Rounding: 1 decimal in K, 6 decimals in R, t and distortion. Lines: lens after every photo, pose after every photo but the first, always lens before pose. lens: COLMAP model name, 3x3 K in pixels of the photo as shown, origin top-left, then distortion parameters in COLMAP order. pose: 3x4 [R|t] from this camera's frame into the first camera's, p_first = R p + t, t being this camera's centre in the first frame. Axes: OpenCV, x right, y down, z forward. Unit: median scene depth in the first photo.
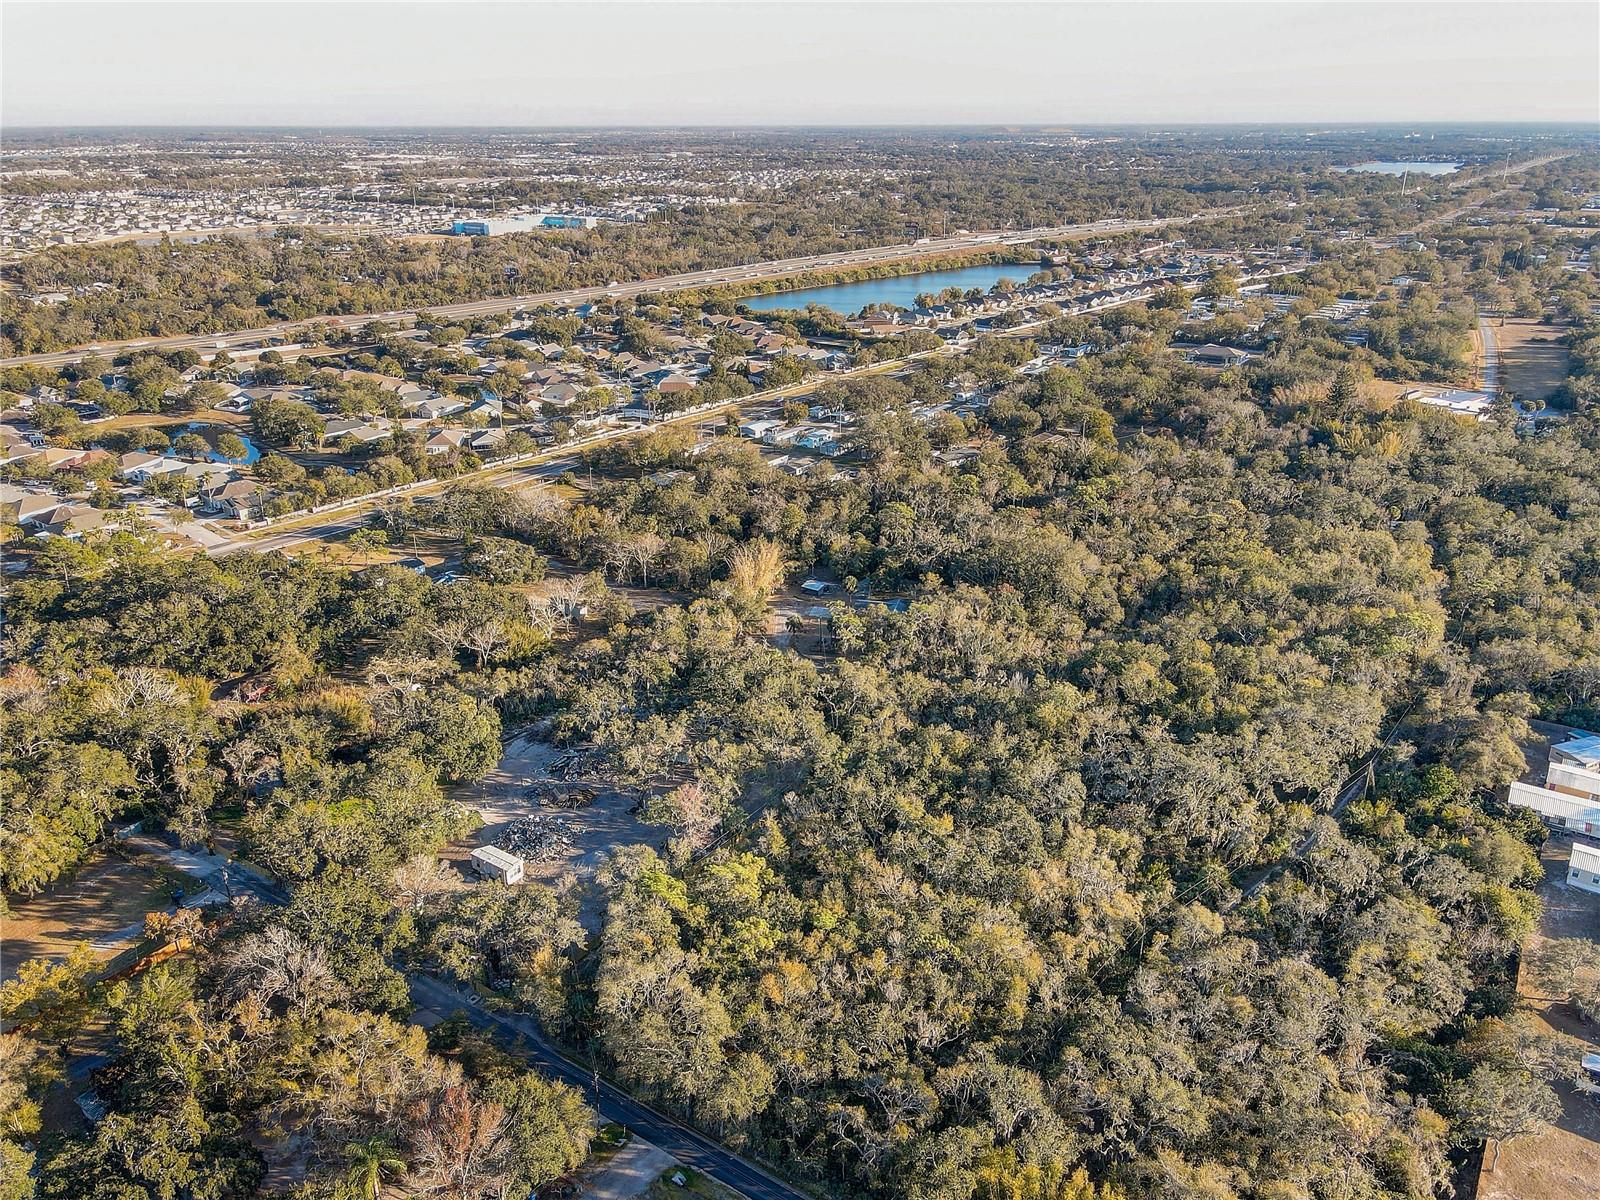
lens RADIAL K [[1137.4, 0, 800.0], [0, 1137.4, 600.0], [0, 0, 1]] dist [0.021489, 0.004544]
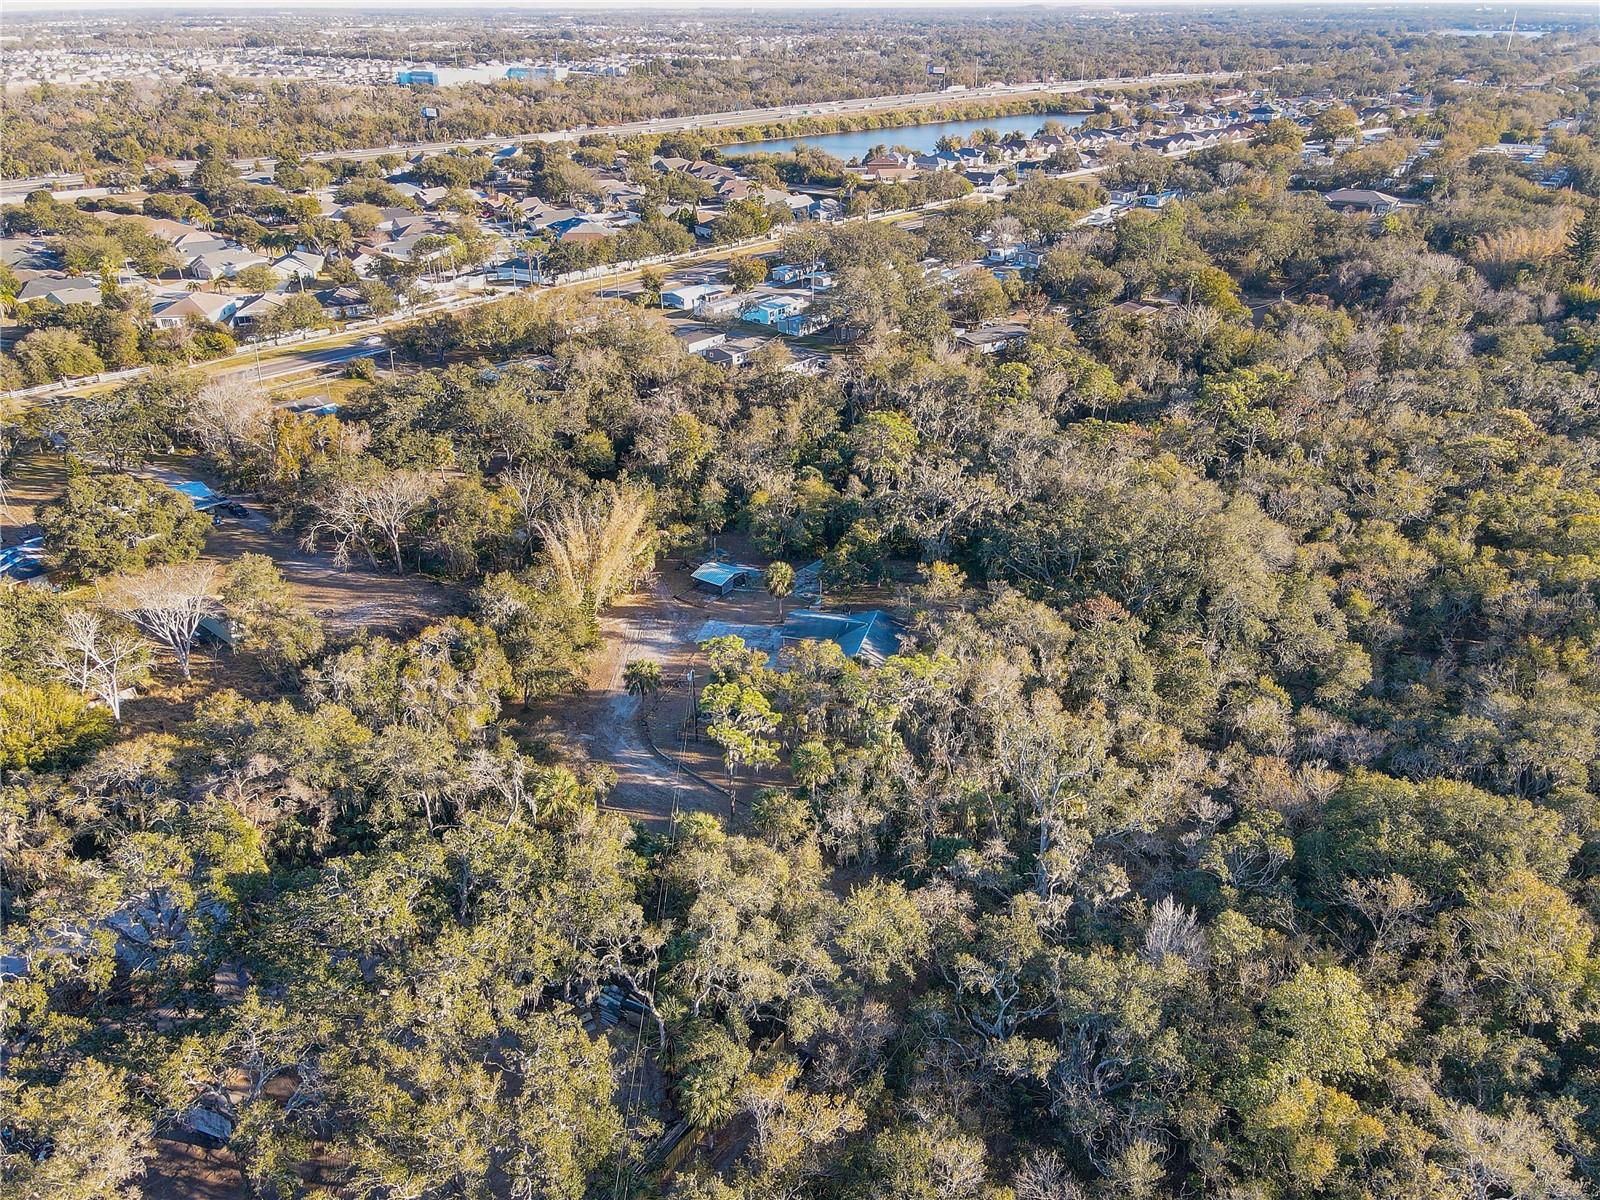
lens RADIAL K [[1137.4, 0, 800.0], [0, 1137.4, 600.0], [0, 0, 1]] dist [0.021489, 0.004544]
pose [[0.999786, 0.007968, -0.019098, 0.044103], [-0.006362, 0.996552, 0.082731, -0.032132], [0.019691, -0.082591, 0.996389, 0.352141]]
